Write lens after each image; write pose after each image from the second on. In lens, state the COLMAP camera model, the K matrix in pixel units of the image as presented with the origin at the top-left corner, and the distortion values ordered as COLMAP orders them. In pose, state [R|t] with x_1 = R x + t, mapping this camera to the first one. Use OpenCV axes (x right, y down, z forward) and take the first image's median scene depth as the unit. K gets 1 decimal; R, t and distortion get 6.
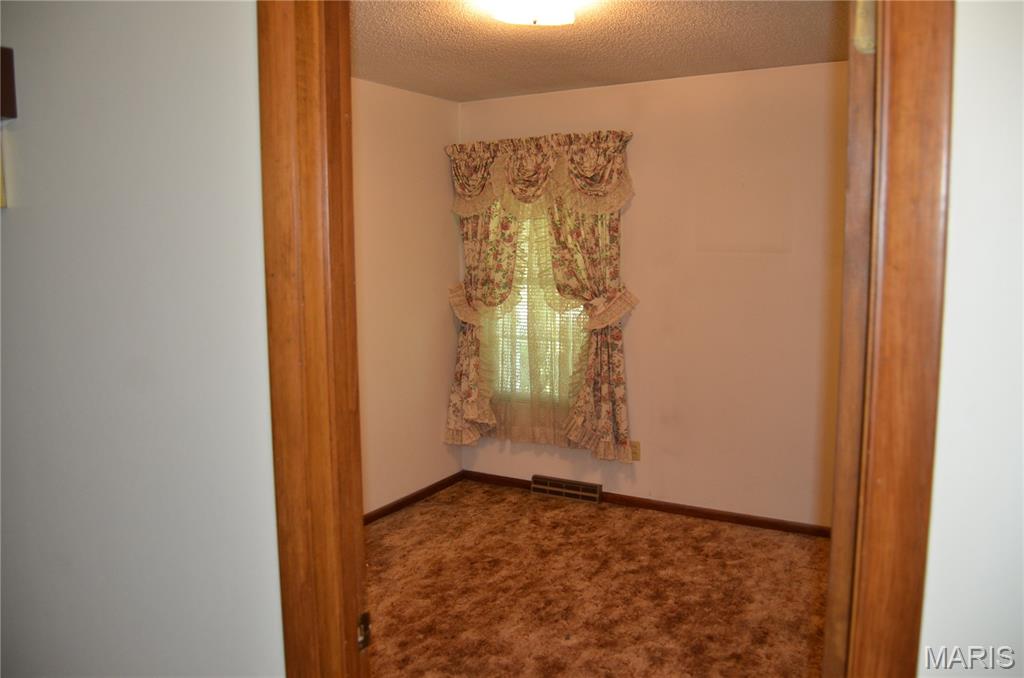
lens RADIAL K [[804.6, 0, 513.1], [0, 804.6, 338.8], [0, 0, 1]] dist [-0.082810, 0.024468]
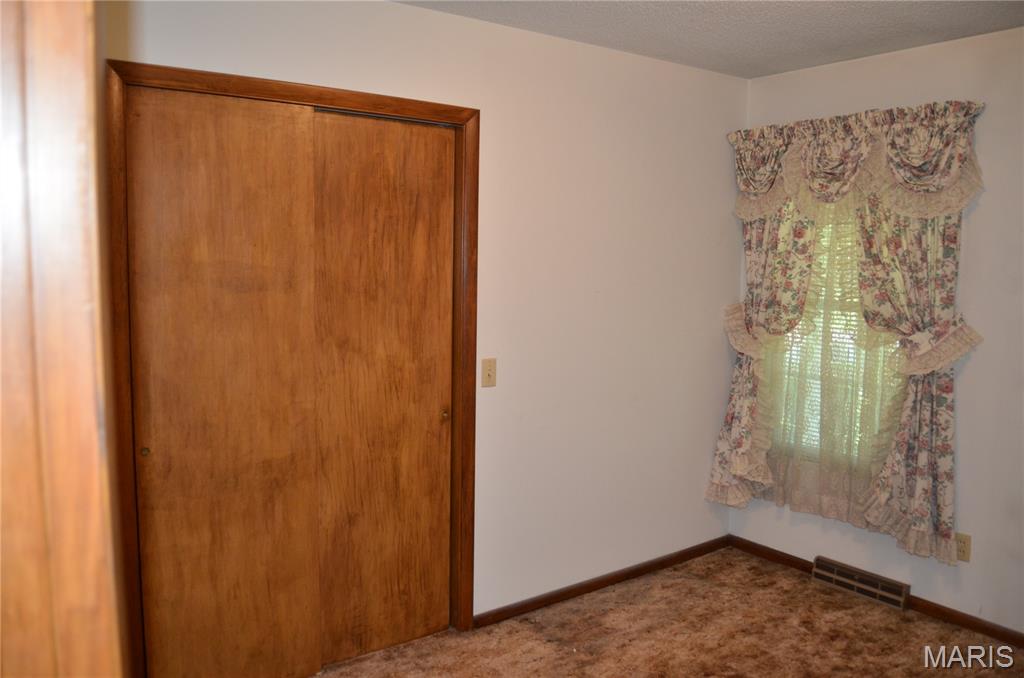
lens RADIAL K [[804.6, 0, 510.0], [0, 804.6, 341.0], [0, 0, 1]] dist [-0.082810, 0.024468]
pose [[0.917404, 0.059619, -0.393466, 0.045017], [-0.065139, 0.997876, -0.000678, -0.018308], [0.392590, 0.026252, 0.919339, 0.196779]]
